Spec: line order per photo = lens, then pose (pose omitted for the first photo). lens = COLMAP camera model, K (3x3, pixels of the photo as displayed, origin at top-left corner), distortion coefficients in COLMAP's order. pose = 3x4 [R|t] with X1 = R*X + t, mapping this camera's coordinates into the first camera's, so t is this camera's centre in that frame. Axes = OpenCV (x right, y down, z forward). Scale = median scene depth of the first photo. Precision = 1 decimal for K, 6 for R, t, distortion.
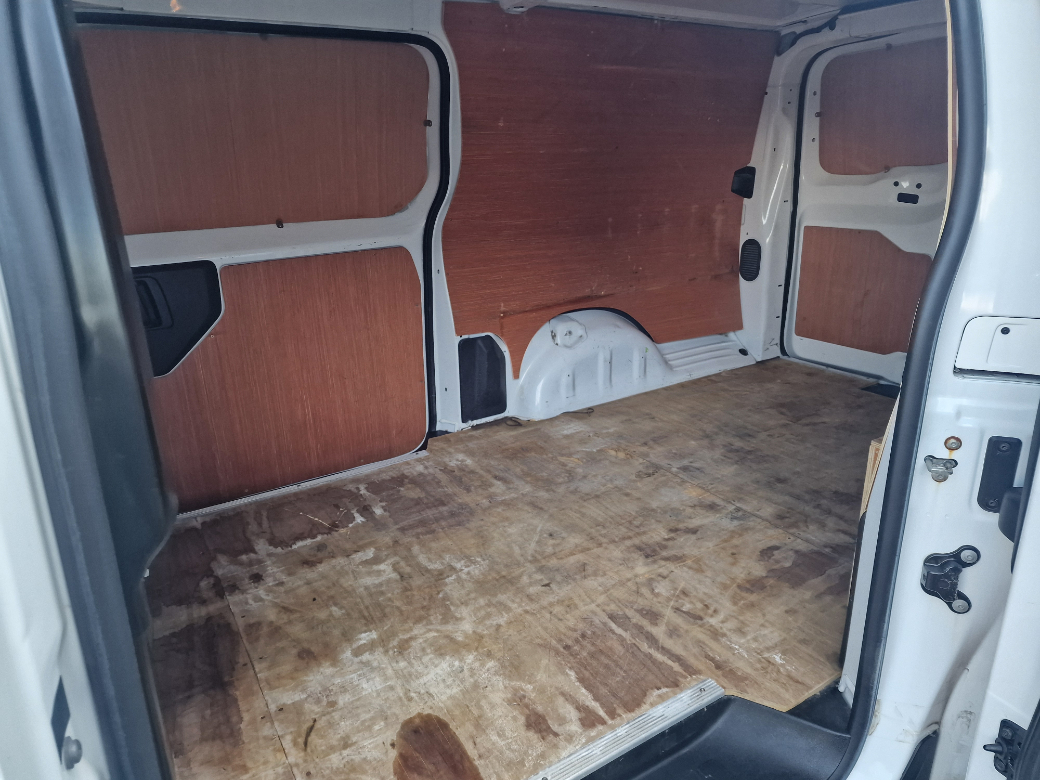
lens RADIAL K [[688.1, 0, 520.0], [0, 688.1, 390.0], [0, 0, 1]] dist [0.001834, -0.001844]
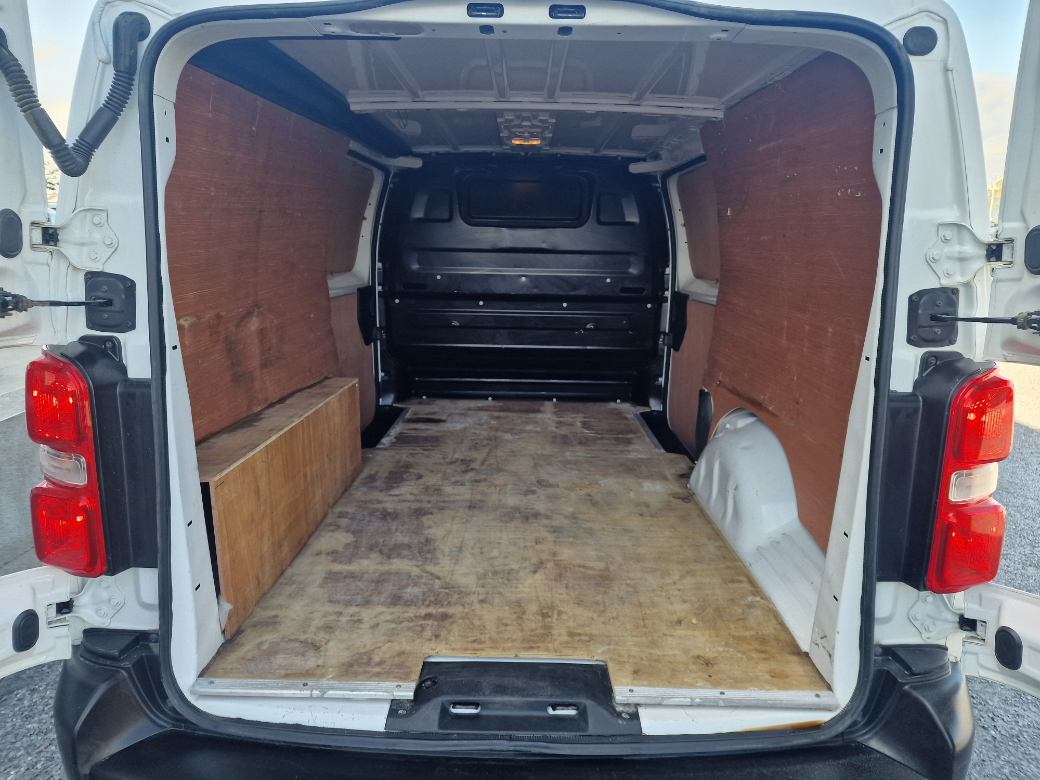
lens RADIAL K [[688.1, 0, 520.0], [0, 688.1, 390.0], [0, 0, 1]] dist [0.001834, -0.001844]
pose [[-0.517337, 0.196634, -0.832885, 1.175364], [-0.282468, 0.879466, 0.383083, -0.484704], [0.807821, 0.433446, -0.399437, 1.321184]]
